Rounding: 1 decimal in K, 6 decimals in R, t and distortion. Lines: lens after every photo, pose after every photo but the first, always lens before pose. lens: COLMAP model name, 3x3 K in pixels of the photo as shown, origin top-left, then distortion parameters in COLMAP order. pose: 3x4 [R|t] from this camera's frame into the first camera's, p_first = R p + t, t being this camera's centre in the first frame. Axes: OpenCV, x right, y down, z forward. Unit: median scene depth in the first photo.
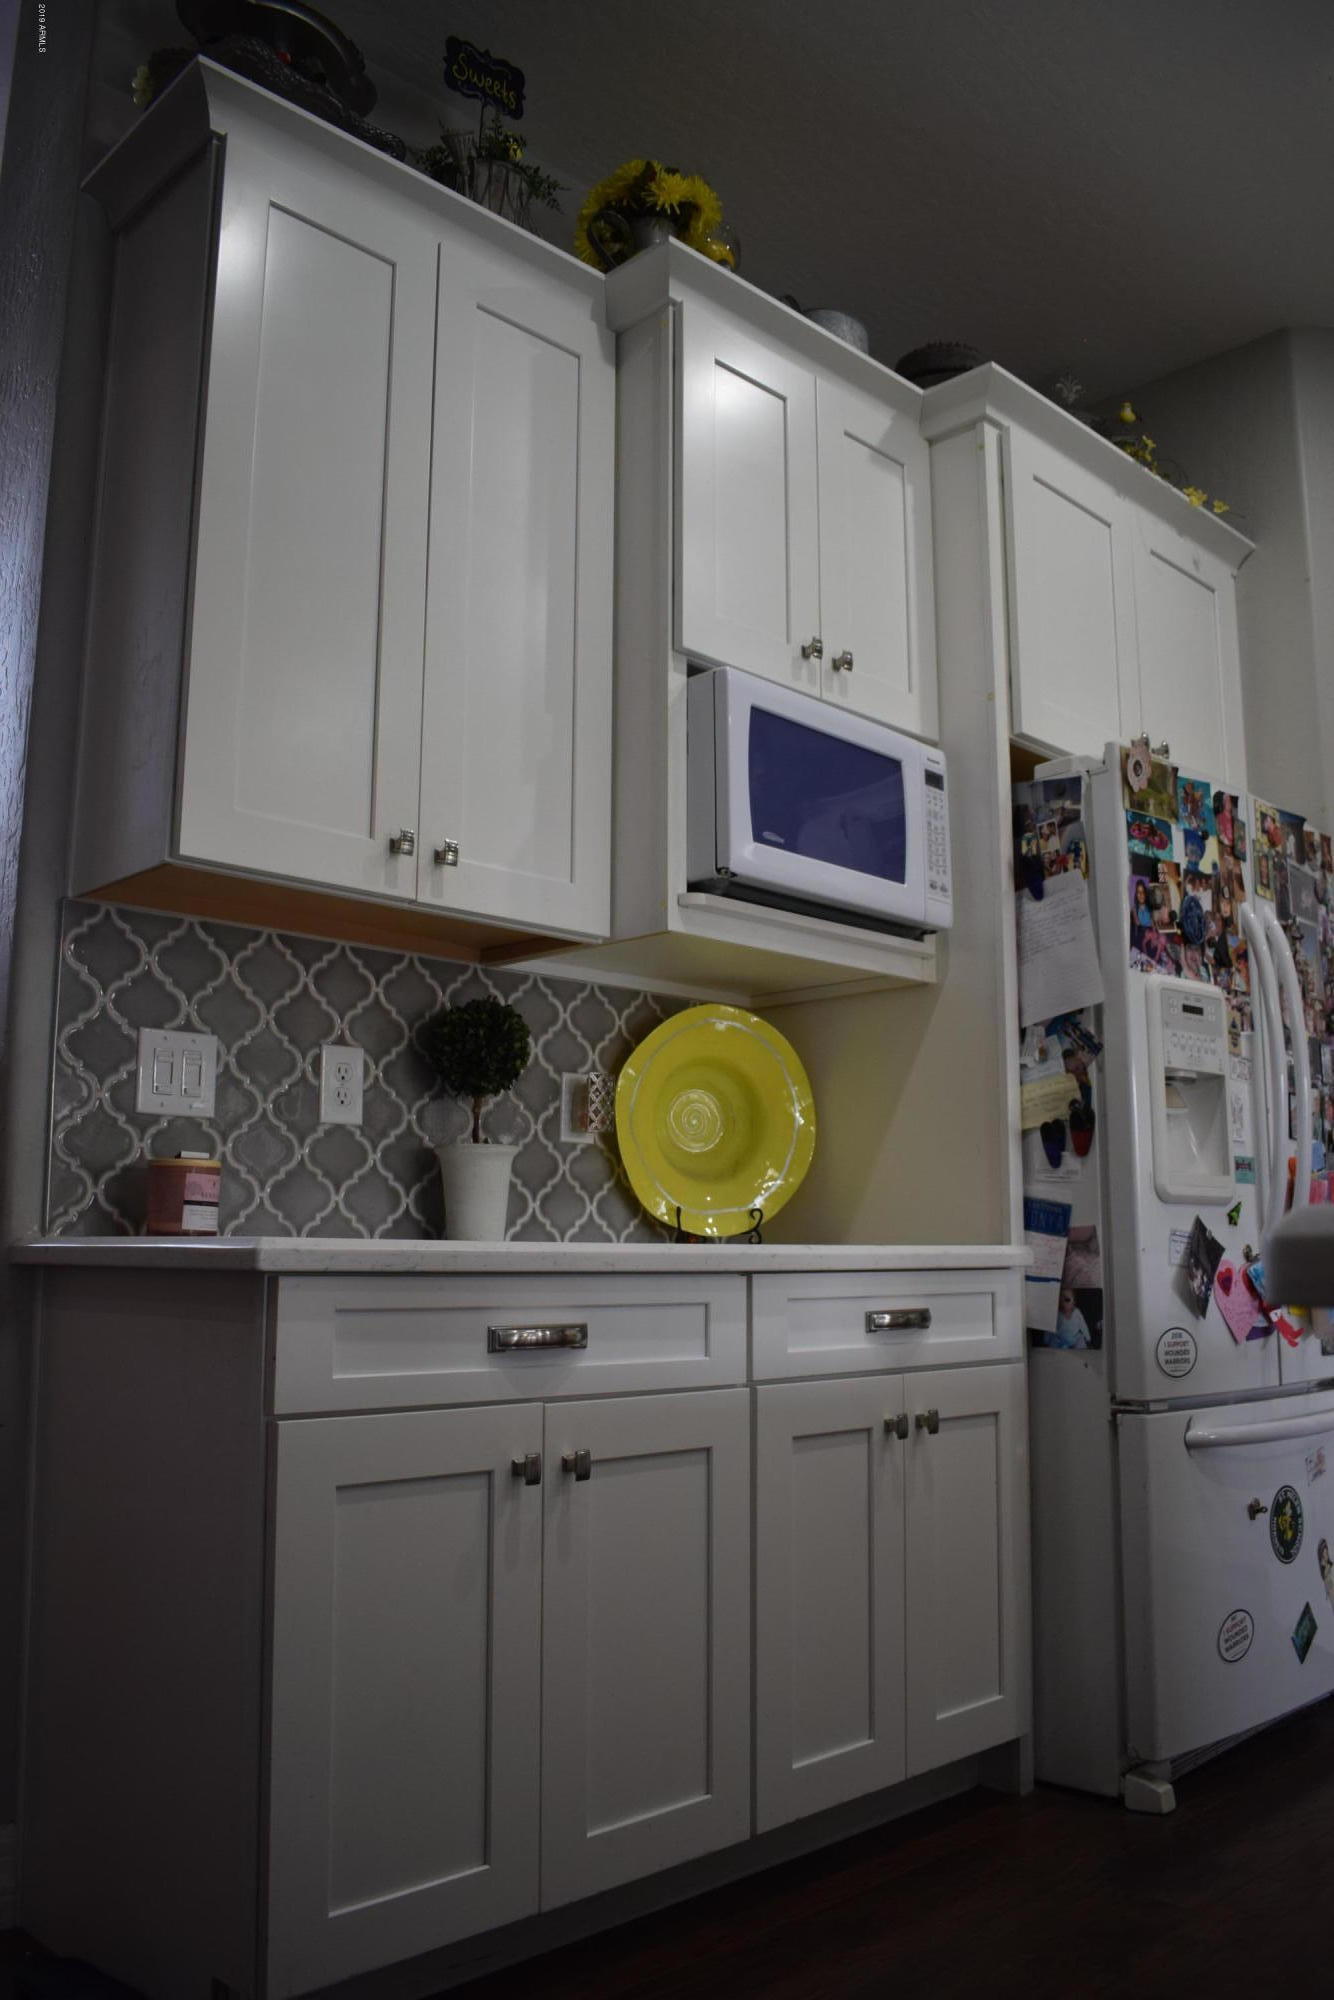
lens RADIAL K [[1585.8, 0, 665.5], [0, 1585.8, 1023.2], [0, 0, 1]] dist [-0.096462, 0.016647]
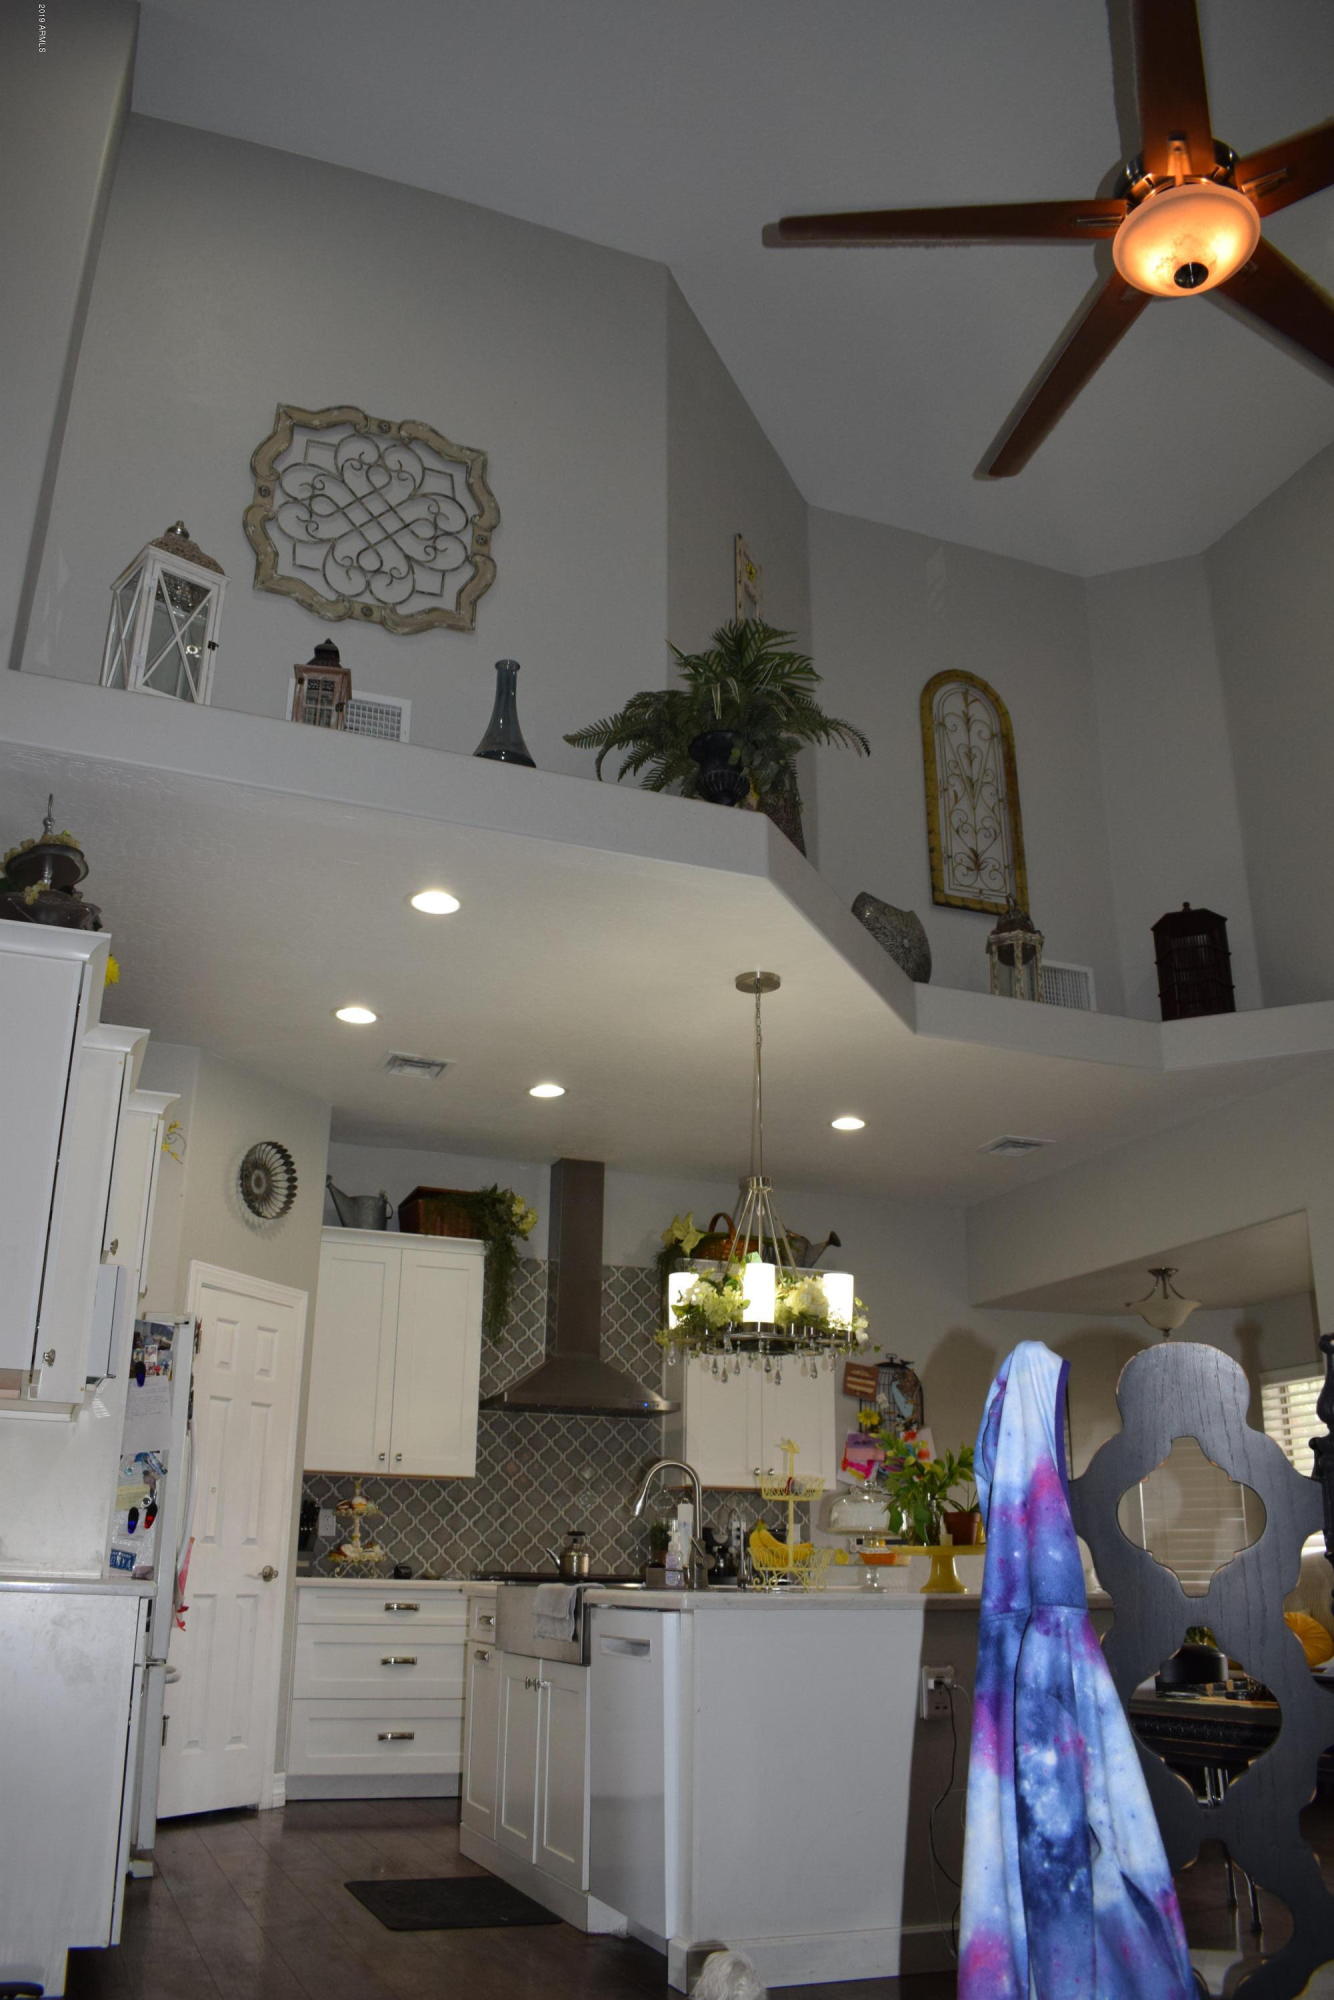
lens RADIAL K [[1593.6, 0, 630.7], [0, 1593.6, 1011.5], [0, 0, 1]] dist [-0.094272, 0.018050]
pose [[0.407367, 0.310773, 0.858762, -1.310055], [-0.148653, 0.950345, -0.273400, -0.080402], [-0.901085, -0.016283, 0.433336, -0.342002]]
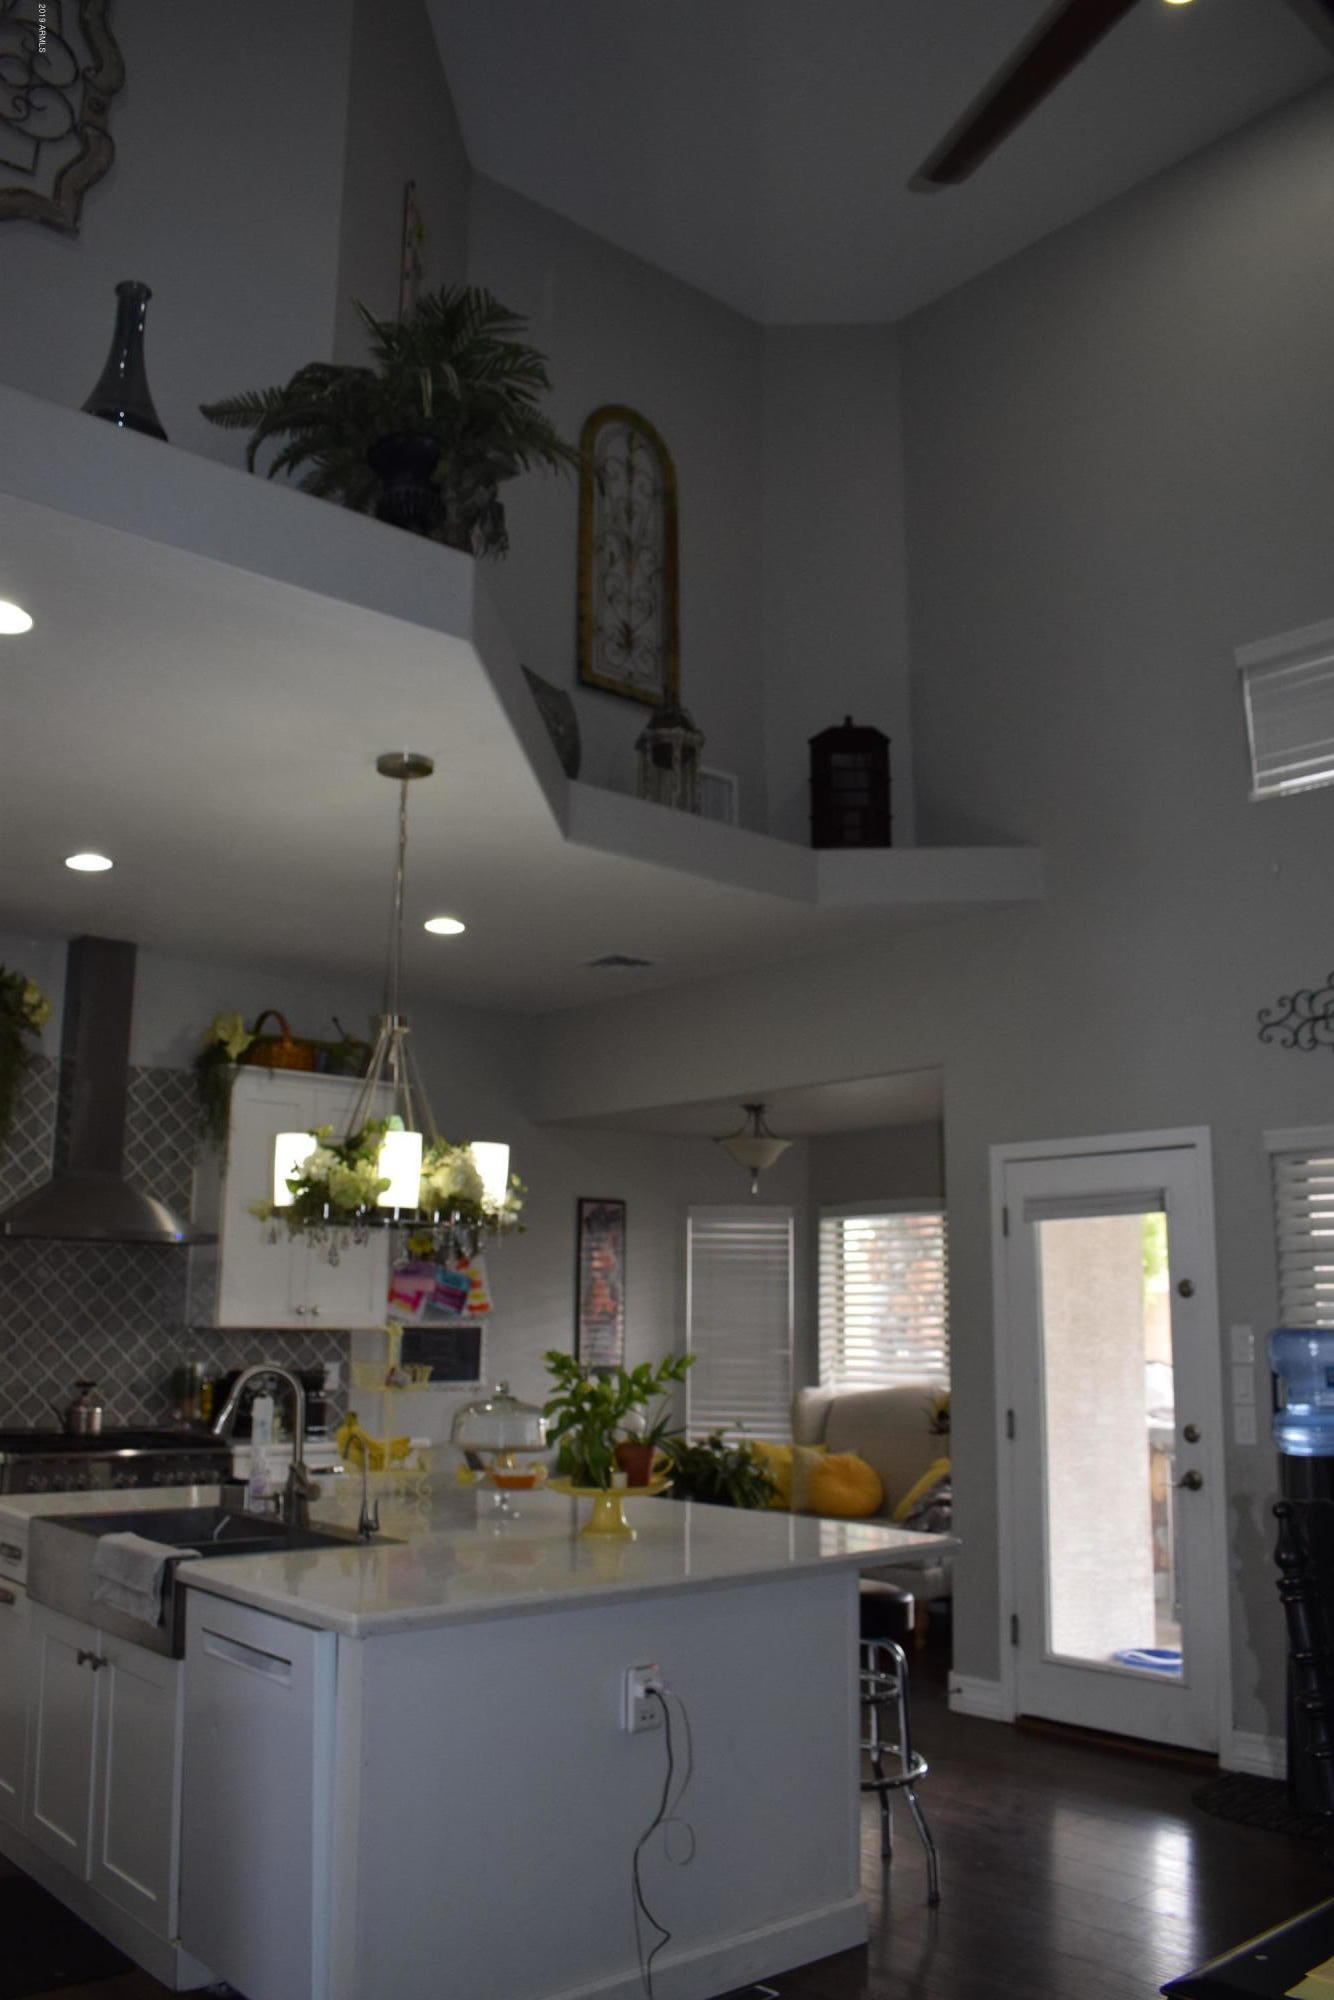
lens RADIAL K [[1606.5, 0, 643.8], [0, 1606.5, 1015.1], [0, 0, 1]] dist [-0.093338, 0.013054]
pose [[0.066581, 0.182098, 0.981024, -1.025890], [-0.155596, 0.973072, -0.170062, -0.217438], [-0.985574, -0.141320, 0.093122, -0.022452]]
